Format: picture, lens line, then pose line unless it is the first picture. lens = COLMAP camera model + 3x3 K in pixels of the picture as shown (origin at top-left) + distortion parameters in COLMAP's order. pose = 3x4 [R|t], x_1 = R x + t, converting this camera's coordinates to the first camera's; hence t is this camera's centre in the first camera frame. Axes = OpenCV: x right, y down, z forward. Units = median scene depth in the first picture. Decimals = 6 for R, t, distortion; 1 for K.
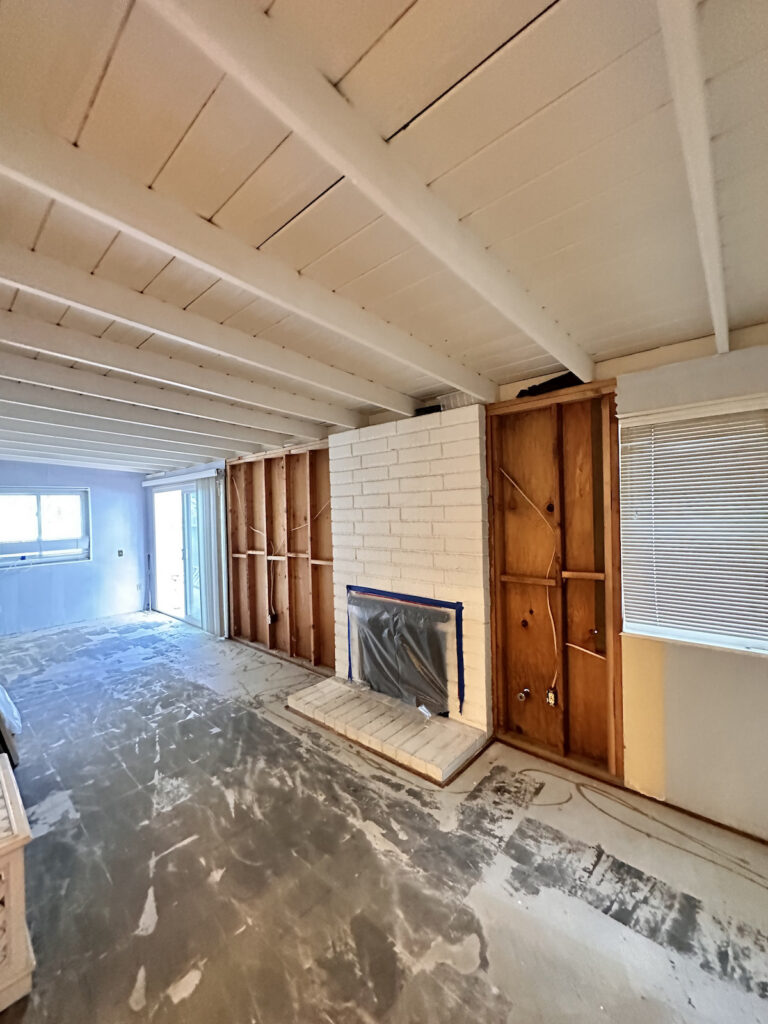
lens RADIAL K [[409.4, 0, 385.2], [0, 409.4, 512.6], [0, 0, 1]] dist [0.000457, 0.000307]
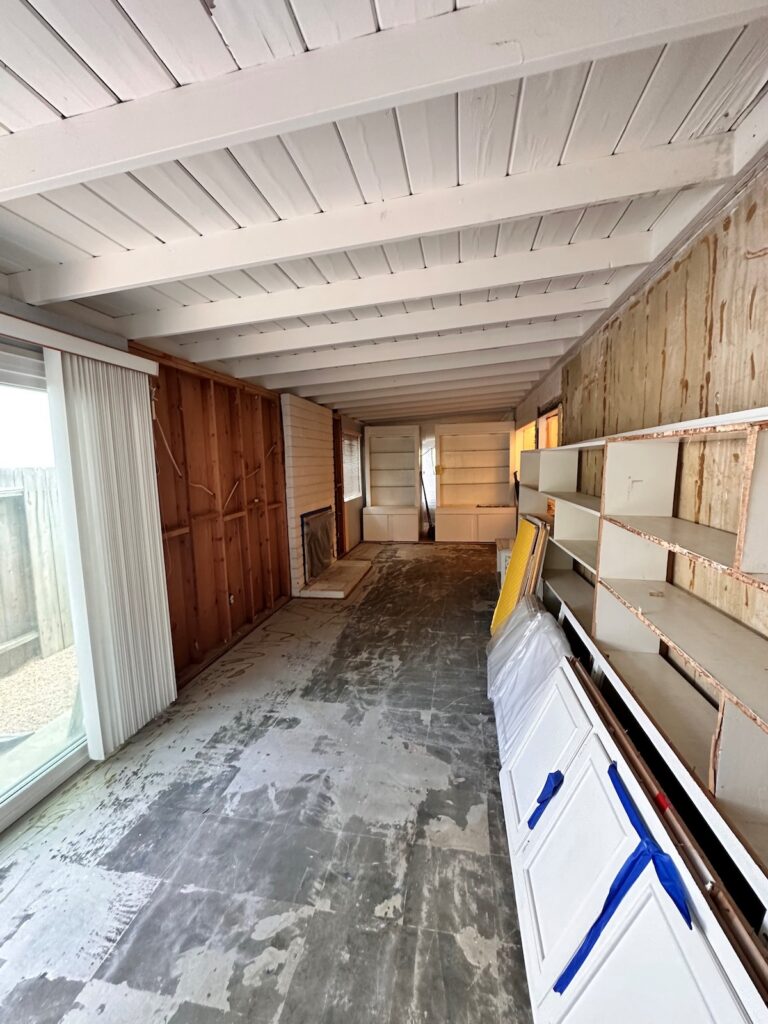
lens RADIAL K [[409.4, 0, 385.2], [0, 409.4, 512.6], [0, 0, 1]] dist [0.000457, 0.000307]
pose [[-0.511252, -0.065271, 0.856949, -1.511982], [0.045401, 0.993668, 0.102770, 0.051173], [-0.858231, 0.091448, -0.505051, 1.592095]]
